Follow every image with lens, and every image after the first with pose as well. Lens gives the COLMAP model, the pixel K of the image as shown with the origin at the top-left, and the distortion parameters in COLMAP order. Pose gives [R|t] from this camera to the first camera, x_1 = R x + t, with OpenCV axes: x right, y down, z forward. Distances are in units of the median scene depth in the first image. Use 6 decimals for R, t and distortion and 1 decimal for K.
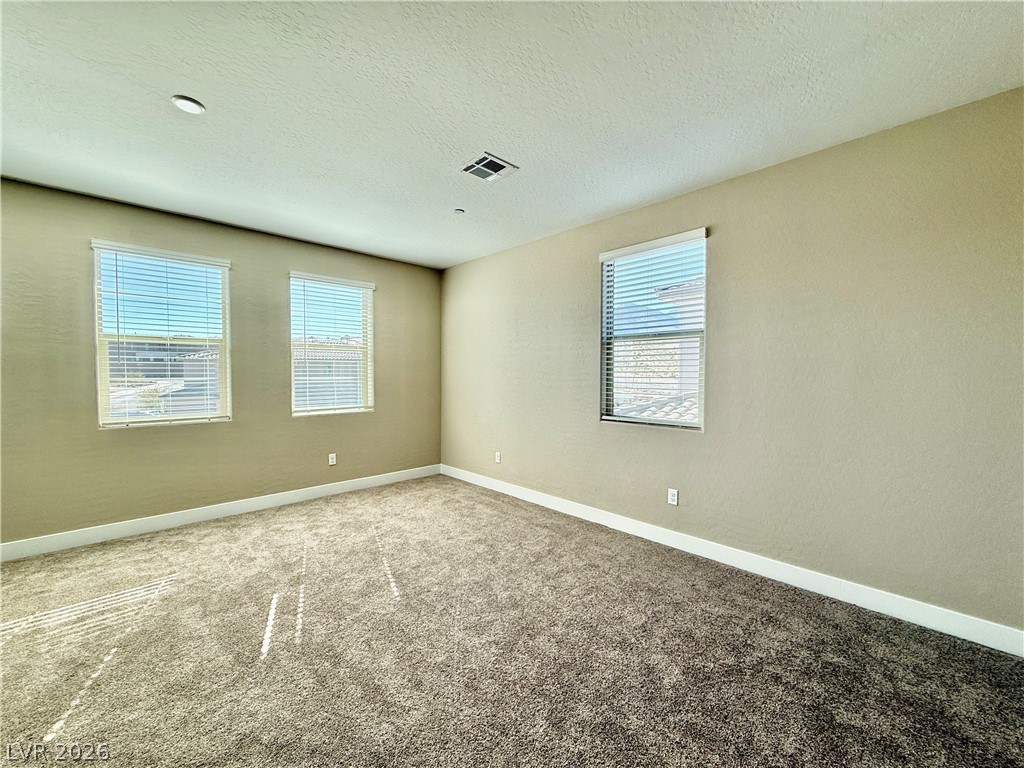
lens RADIAL K [[406.9, 0, 517.0], [0, 406.9, 387.1], [0, 0, 1]] dist [0.000439, -0.000092]
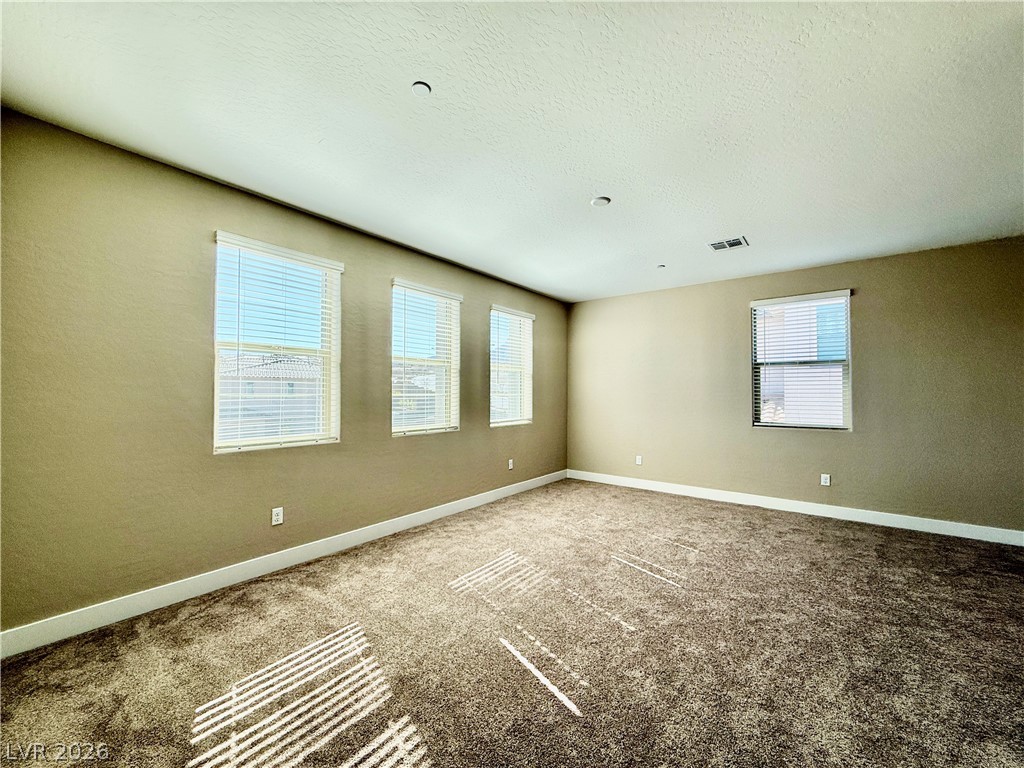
lens RADIAL K [[406.9, 0, 510.3], [0, 406.9, 387.3], [0, 0, 1]] dist [0.000439, -0.000092]
pose [[0.989790, 0.003270, 0.142492, -0.807291], [0.003822, 0.998768, -0.049470, 0.019401], [-0.142479, 0.049510, 0.988559, -0.208753]]
